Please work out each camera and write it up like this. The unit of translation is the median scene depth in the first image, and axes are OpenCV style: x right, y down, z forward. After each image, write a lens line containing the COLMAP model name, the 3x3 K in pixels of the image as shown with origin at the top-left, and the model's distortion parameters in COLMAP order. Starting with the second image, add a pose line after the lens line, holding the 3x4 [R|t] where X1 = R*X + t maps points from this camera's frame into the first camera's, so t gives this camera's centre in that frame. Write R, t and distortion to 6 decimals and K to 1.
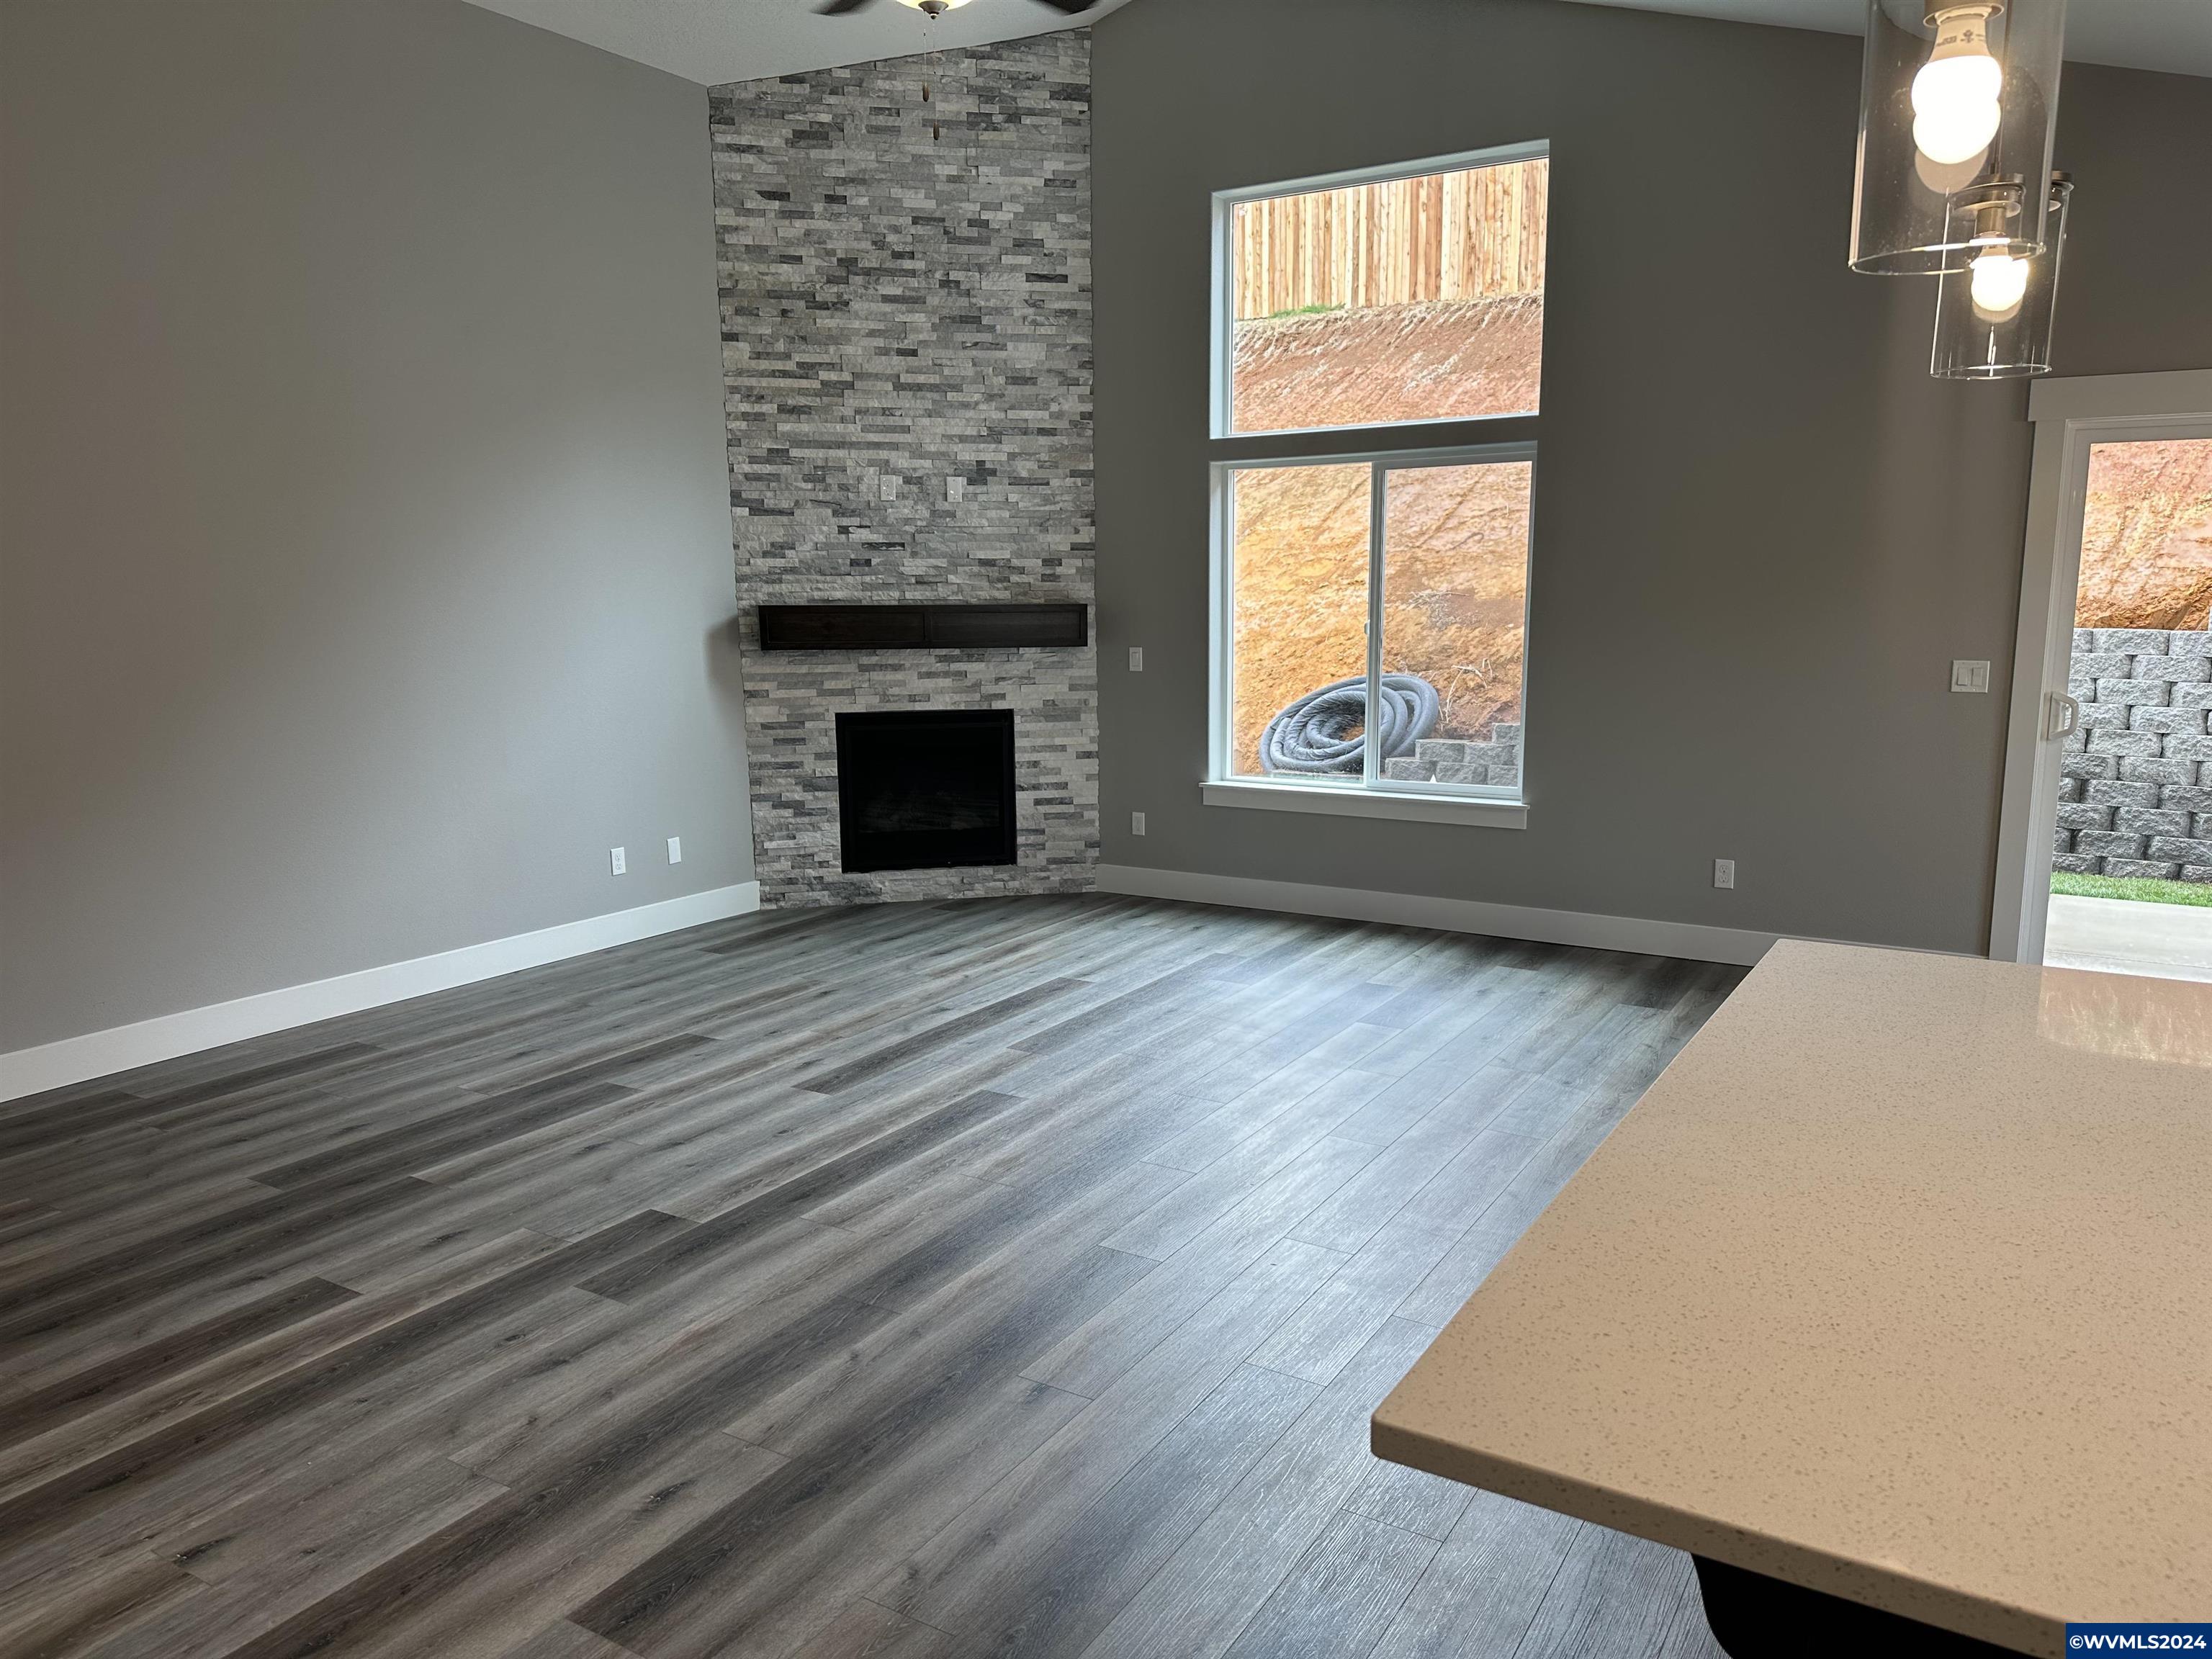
lens RADIAL K [[1538.0, 0, 1106.0], [0, 1538.0, 829.5], [0, 0, 1]] dist [0.106028, -0.176692]
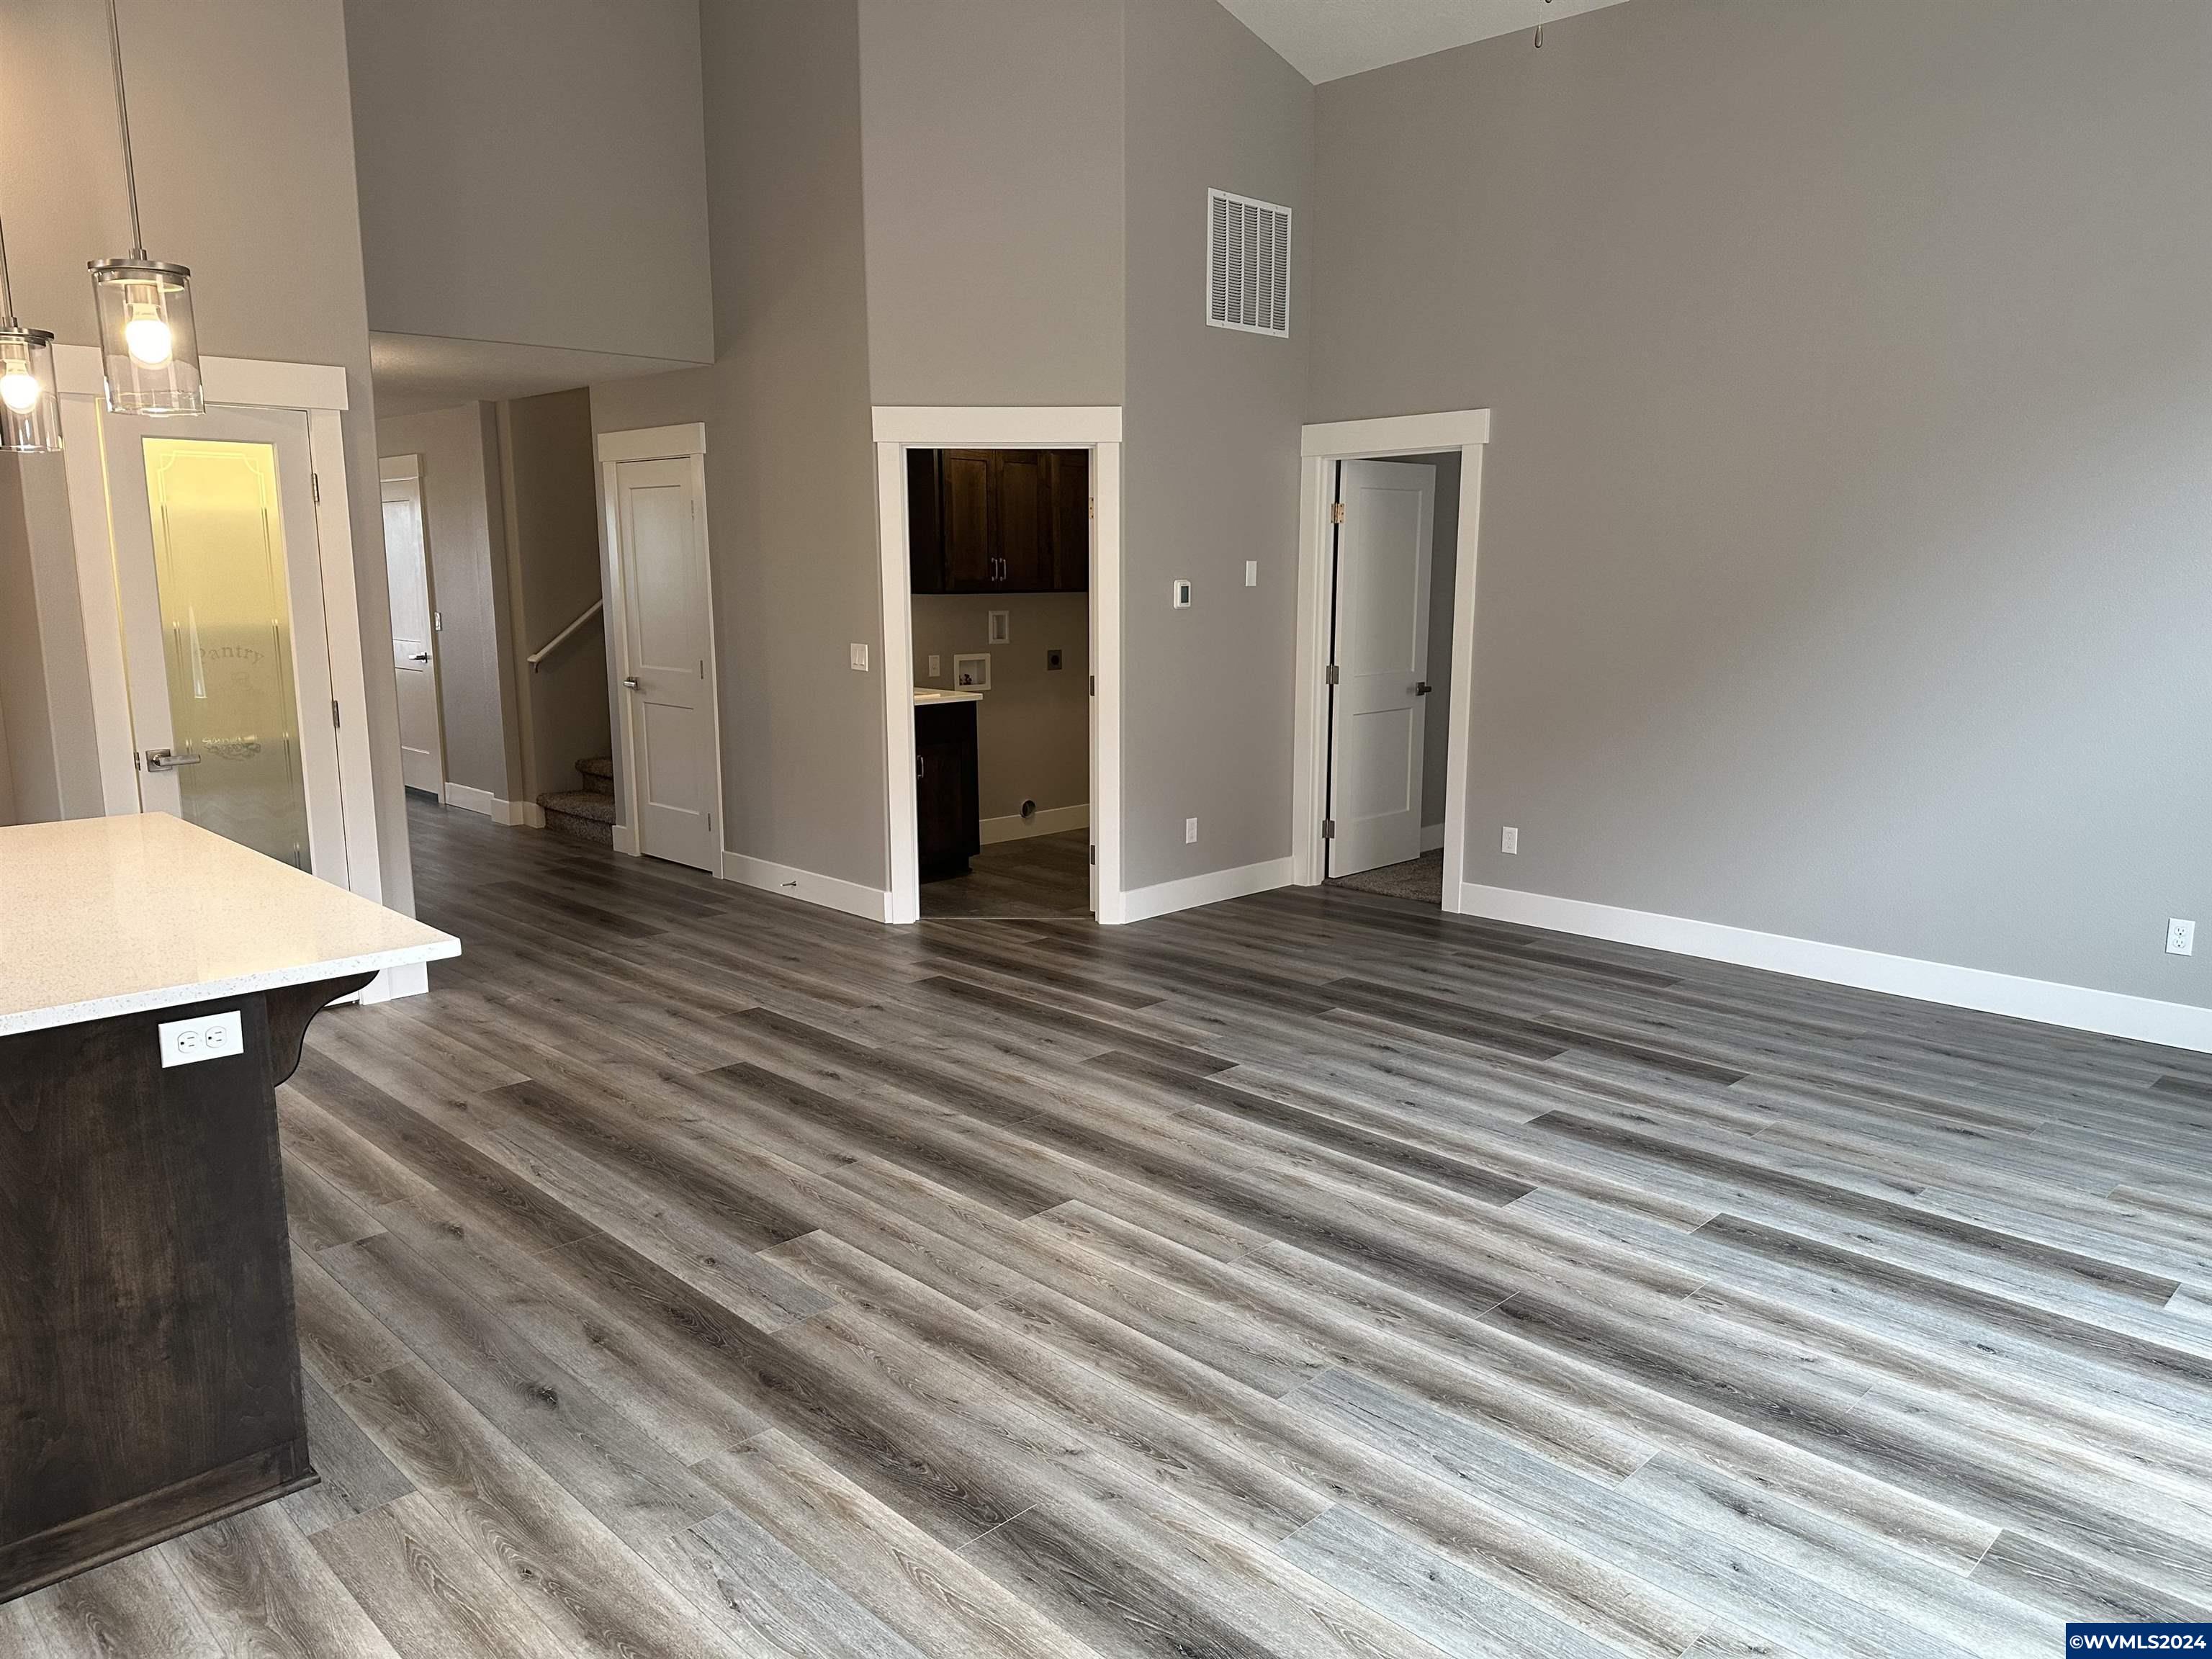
lens RADIAL K [[1538.0, 0, 1106.0], [0, 1538.0, 829.5], [0, 0, 1]] dist [0.106028, -0.176692]
pose [[-0.244416, 0.173358, -0.954048, 0.759457], [-0.153196, 0.964629, 0.214528, -0.162567], [0.957493, 0.198590, -0.209213, 0.953702]]
